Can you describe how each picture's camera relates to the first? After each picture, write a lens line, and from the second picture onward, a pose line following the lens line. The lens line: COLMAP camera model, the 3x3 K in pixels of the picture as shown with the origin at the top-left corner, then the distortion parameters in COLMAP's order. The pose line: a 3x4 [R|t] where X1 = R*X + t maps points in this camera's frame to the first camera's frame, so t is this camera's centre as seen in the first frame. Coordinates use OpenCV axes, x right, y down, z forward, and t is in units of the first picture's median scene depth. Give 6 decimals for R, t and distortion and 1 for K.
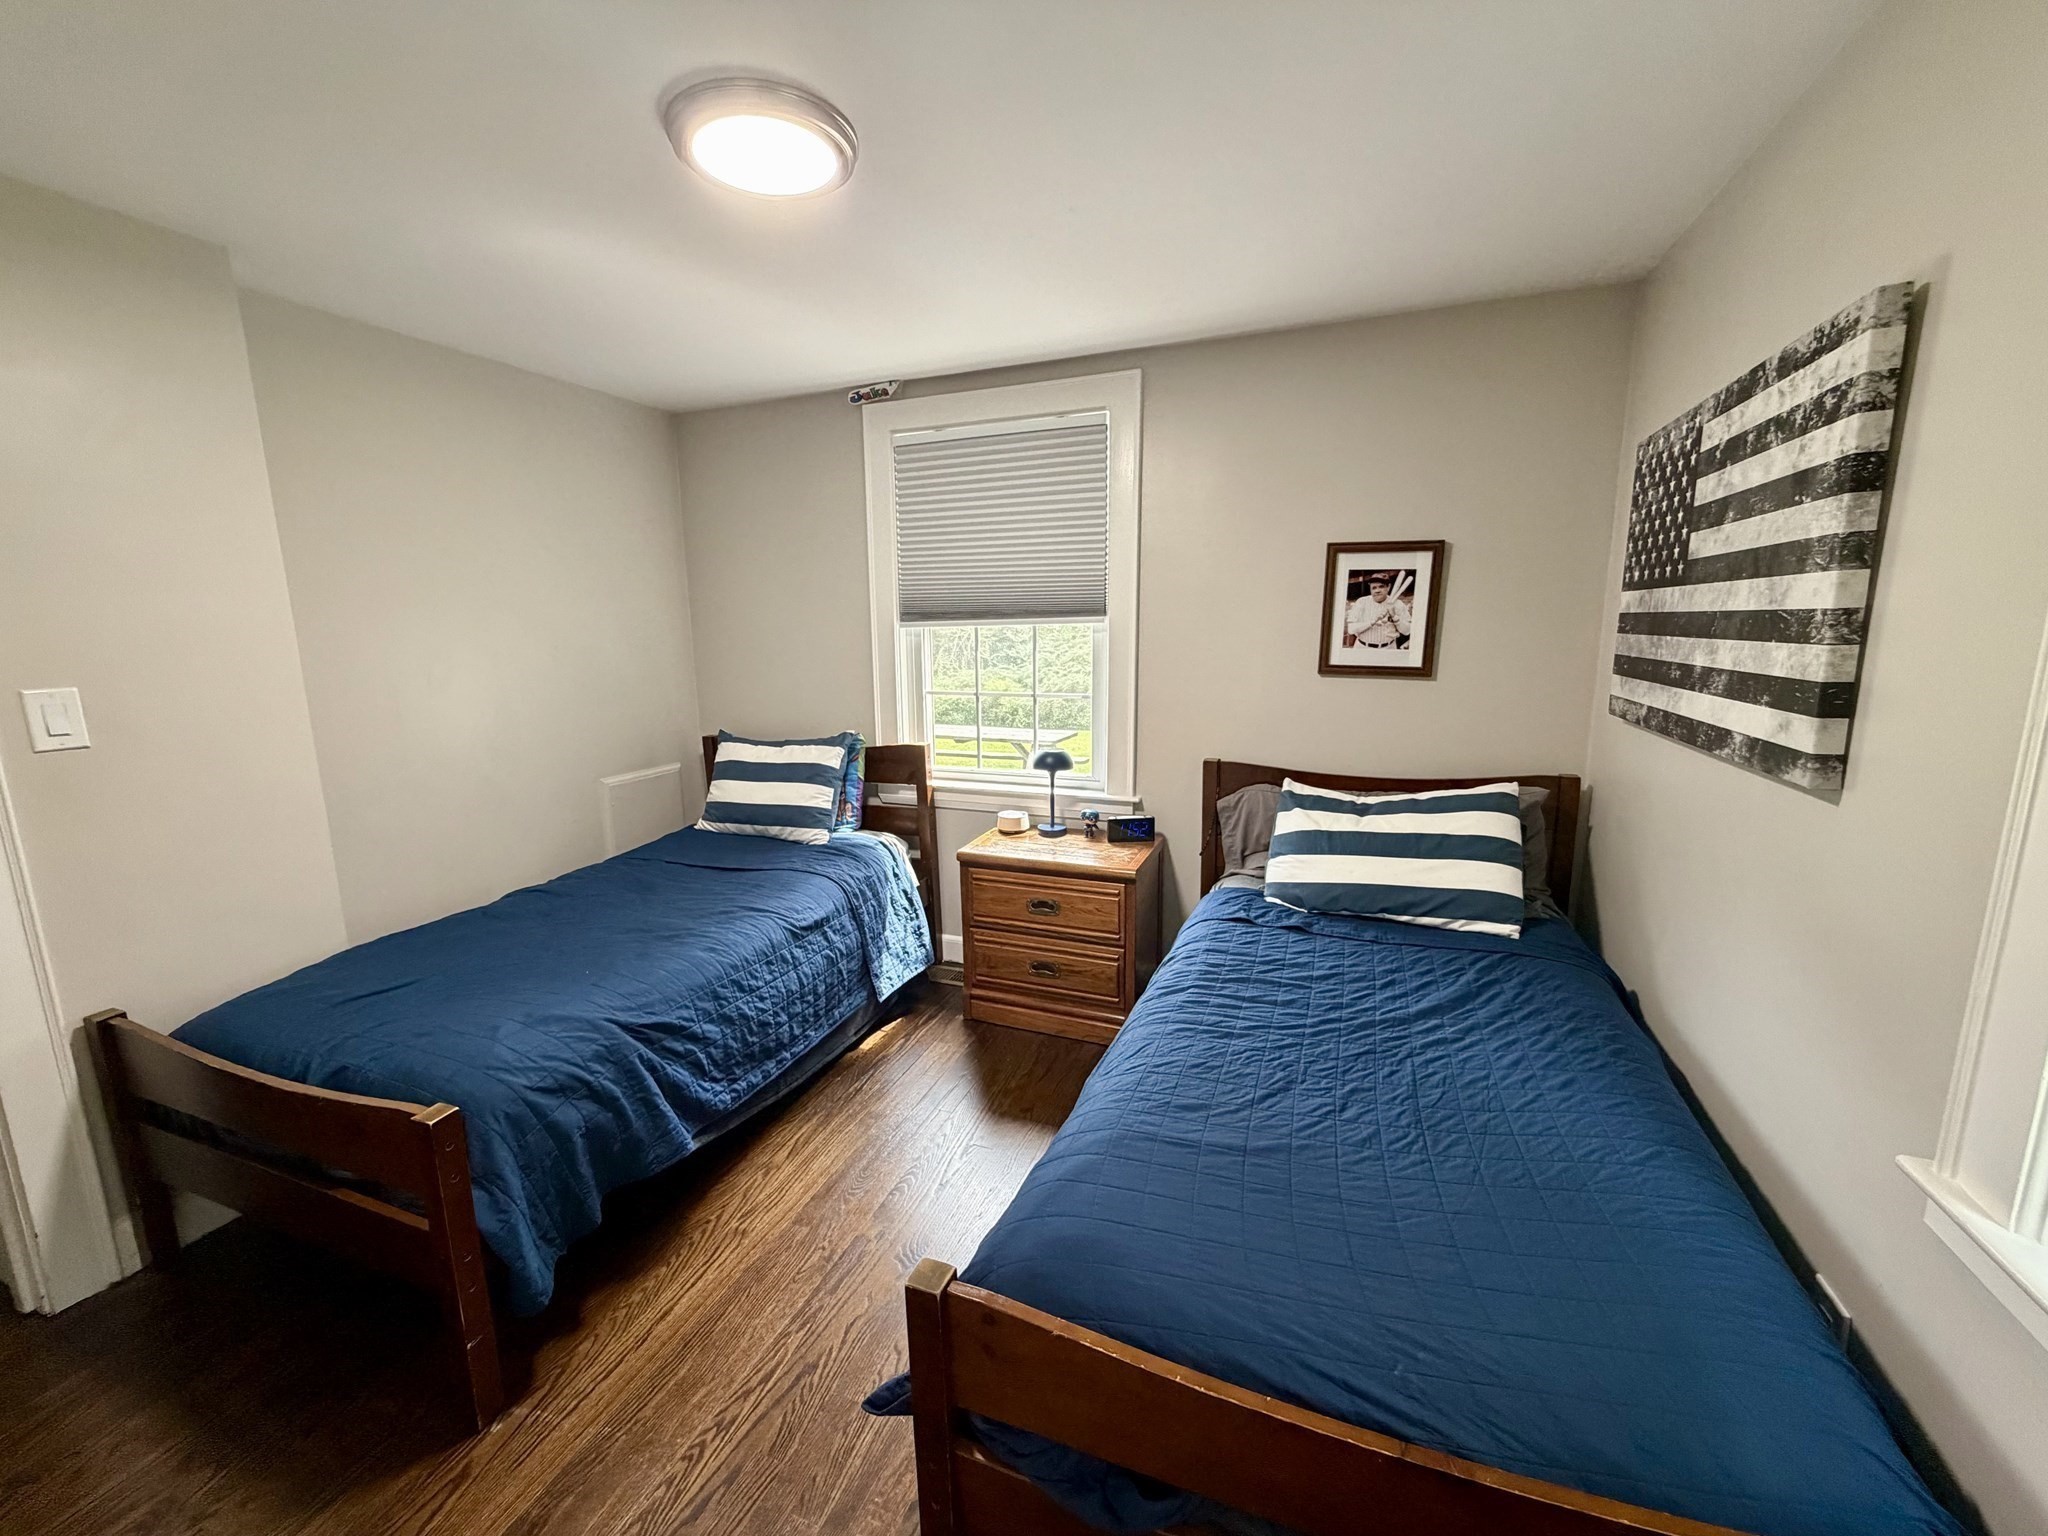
lens RADIAL K [[817.3, 0, 1019.2], [0, 817.3, 771.3], [0, 0, 1]] dist [0.001209, -0.000068]
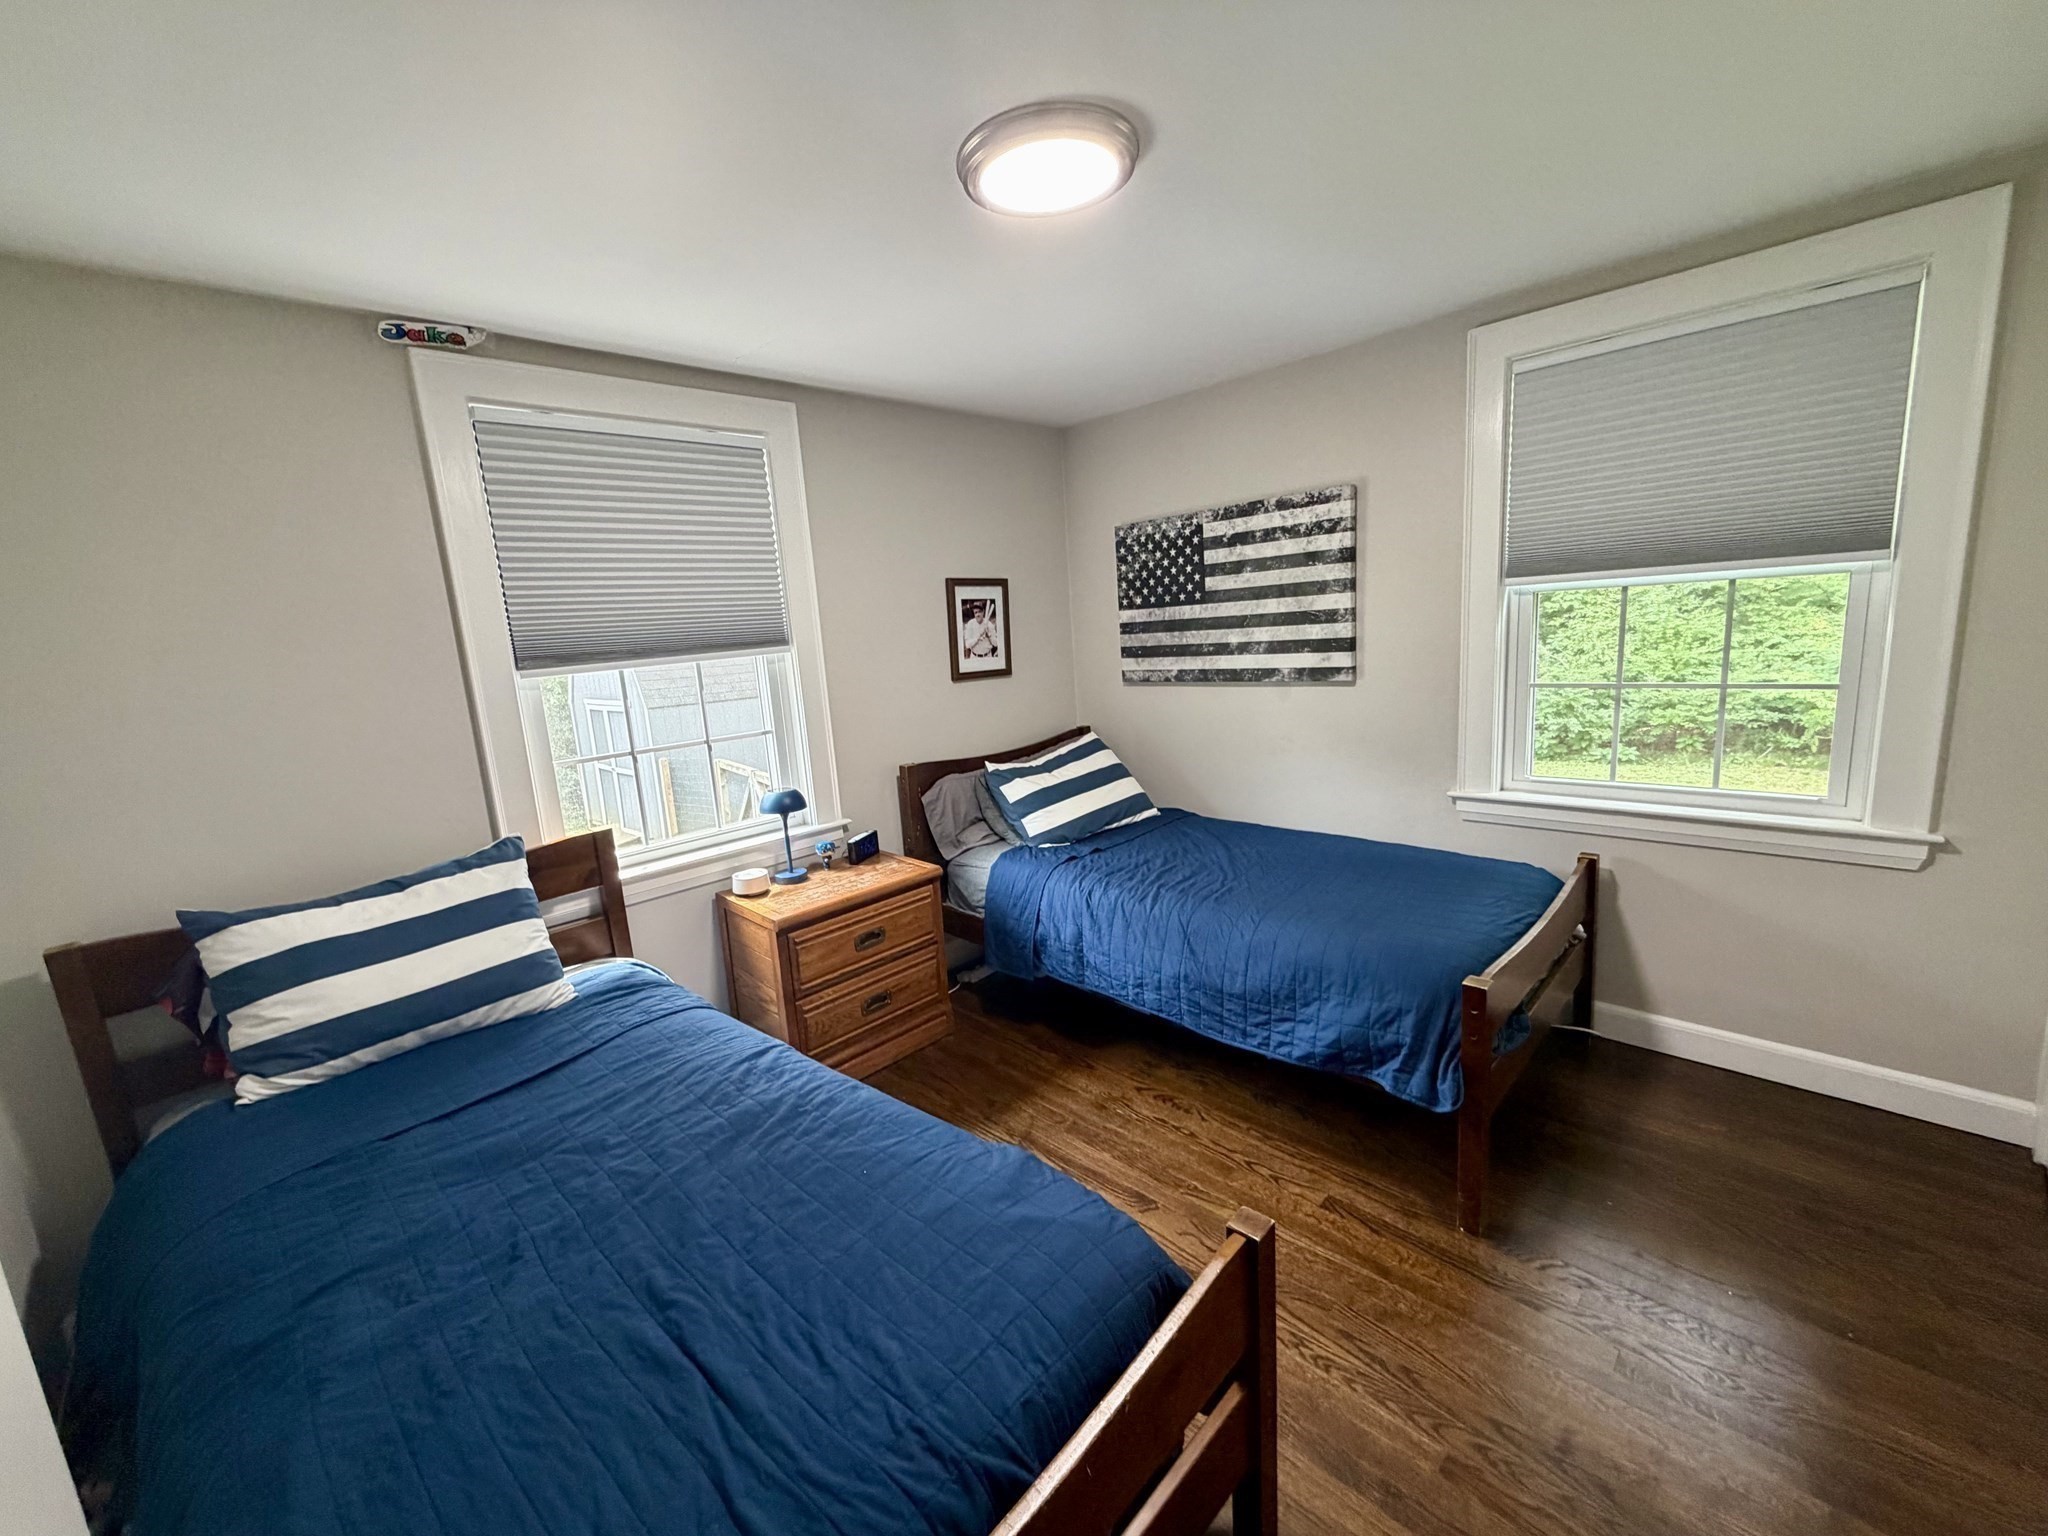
lens RADIAL K [[817.3, 0, 1019.2], [0, 817.3, 771.3], [0, 0, 1]] dist [0.001209, -0.000068]
pose [[0.394184, -0.179651, 0.901302, -0.777790], [0.230636, 0.968661, 0.092208, -0.079946], [-0.889621, 0.171526, 0.423264, 0.415335]]
